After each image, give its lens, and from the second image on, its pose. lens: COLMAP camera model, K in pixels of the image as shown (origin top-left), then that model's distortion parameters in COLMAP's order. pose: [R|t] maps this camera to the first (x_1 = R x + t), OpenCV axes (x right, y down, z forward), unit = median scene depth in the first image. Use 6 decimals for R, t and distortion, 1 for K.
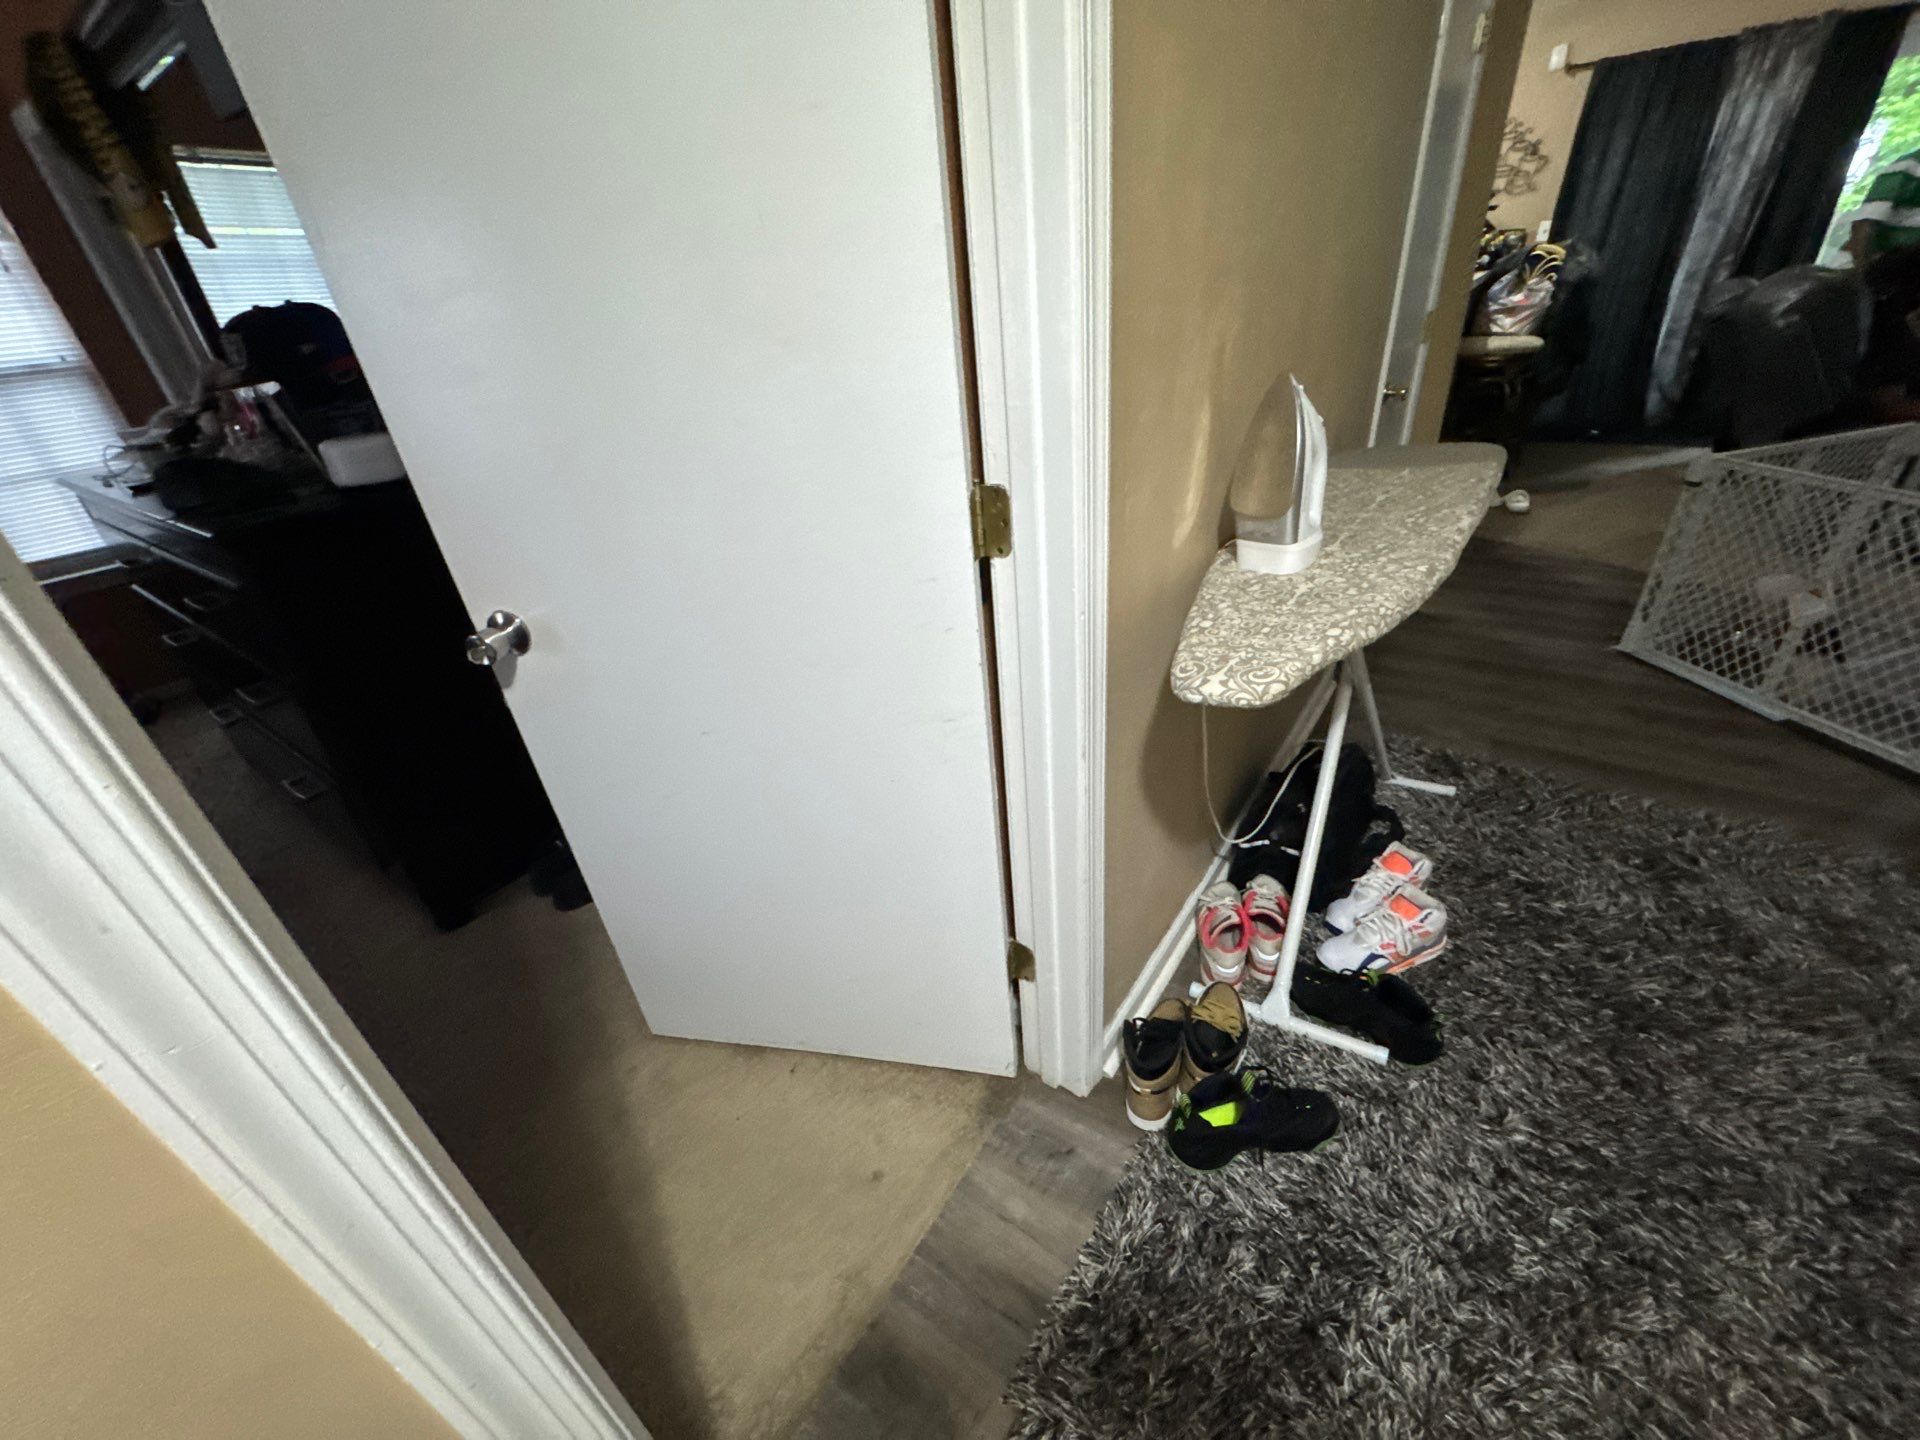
lens RADIAL K [[774.6, 0, 960.0], [0, 774.6, 720.0], [0, 0, 1]] dist [-0.001653, -0.000417]
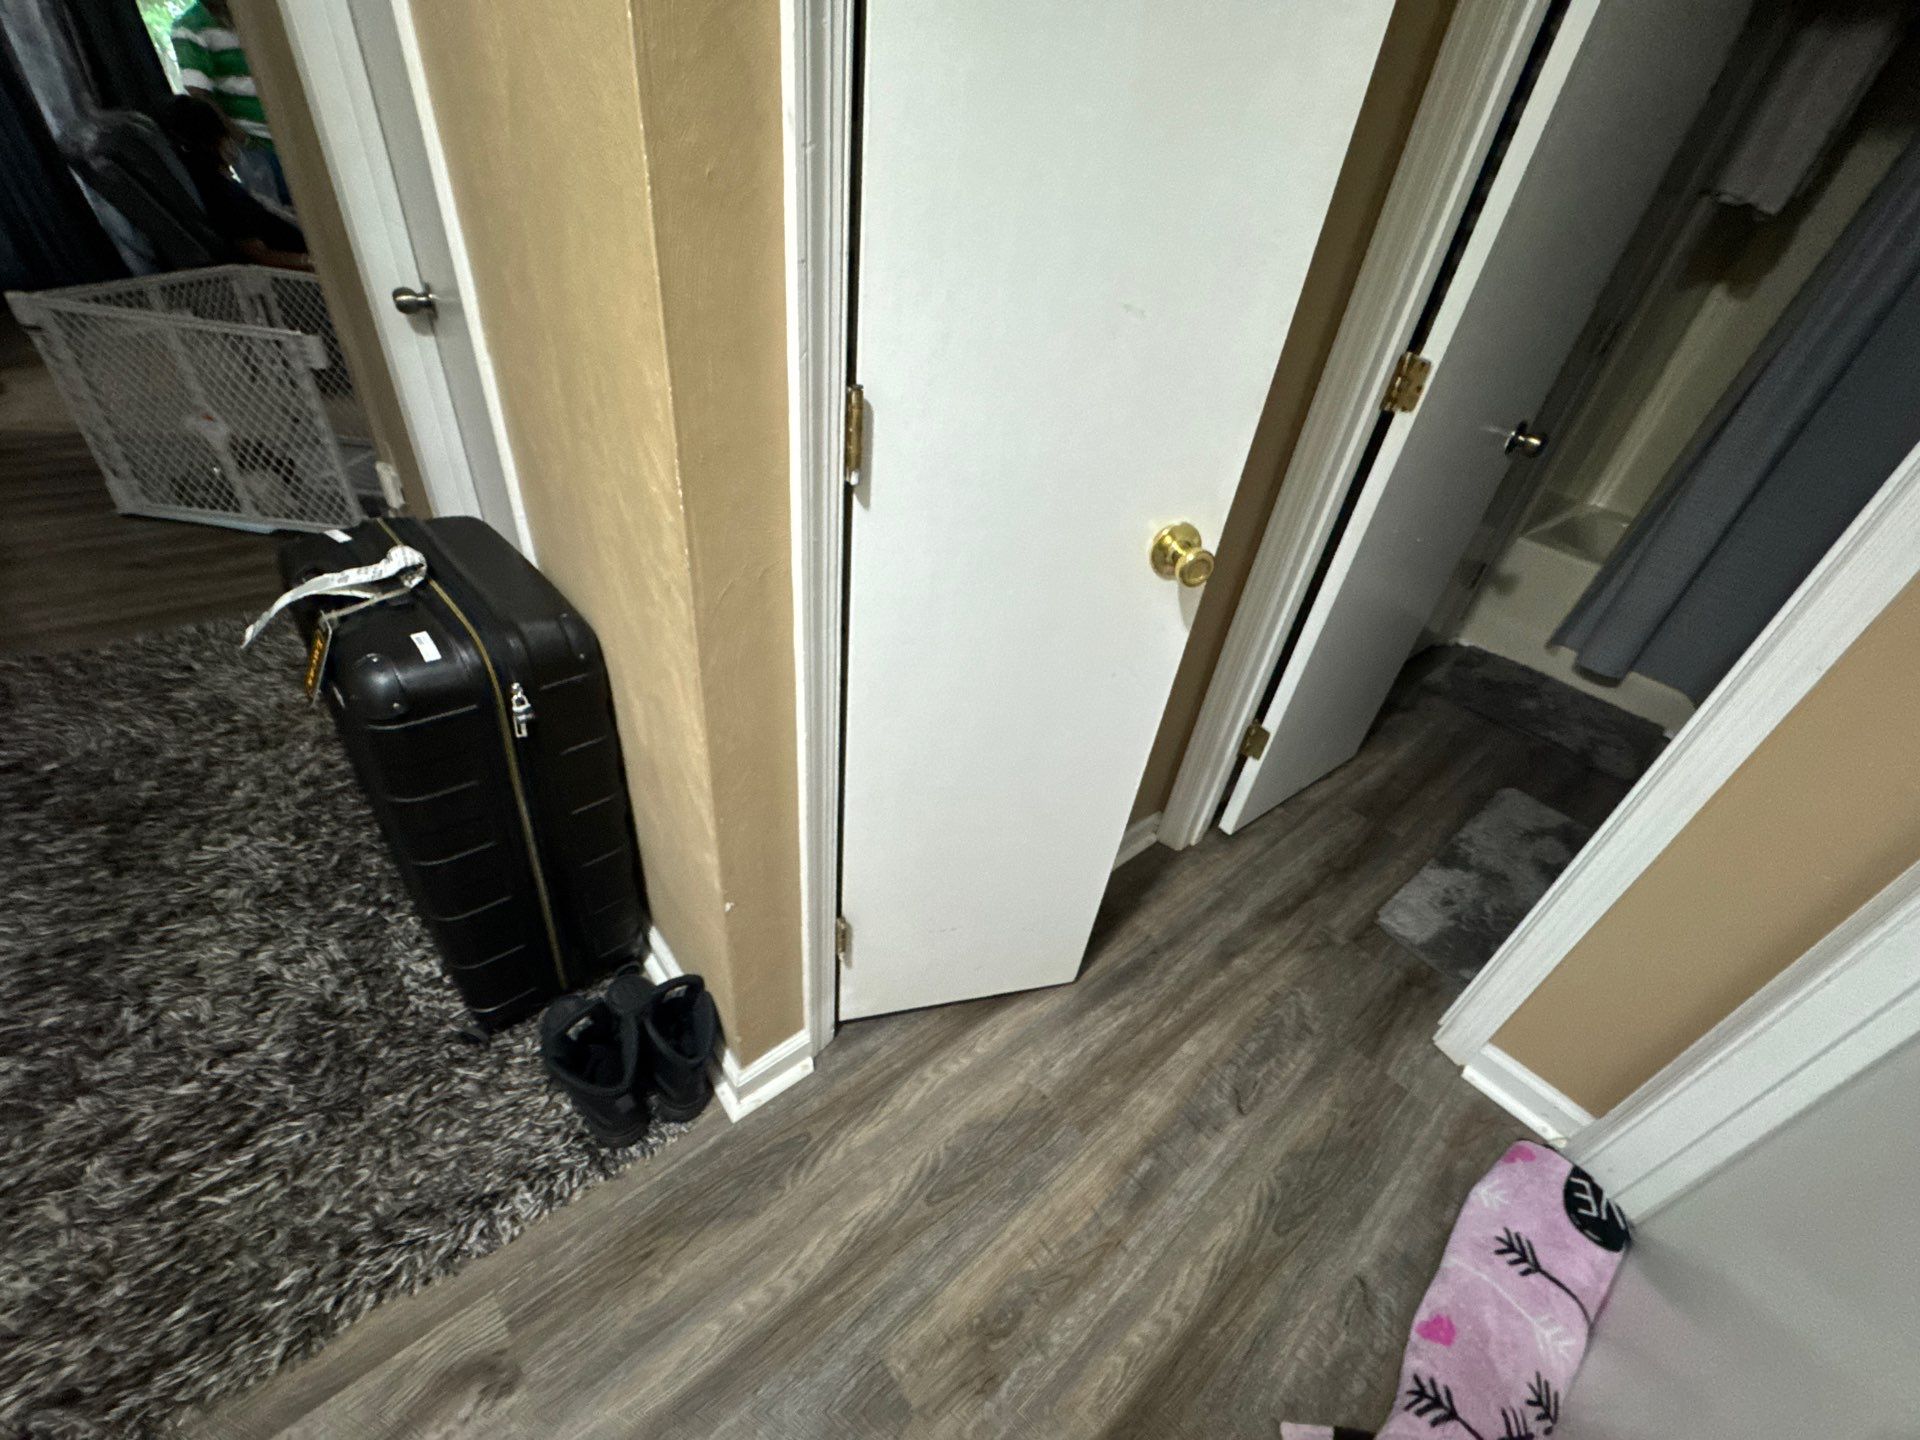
lens RADIAL K [[774.6, 0, 960.0], [0, 774.6, 720.0], [0, 0, 1]] dist [-0.001653, -0.000417]
pose [[0.227975, -0.490158, 0.841292, 0.160144], [0.369234, 0.843028, 0.391114, 0.155801], [-0.900941, 0.221470, 0.373172, -0.292764]]
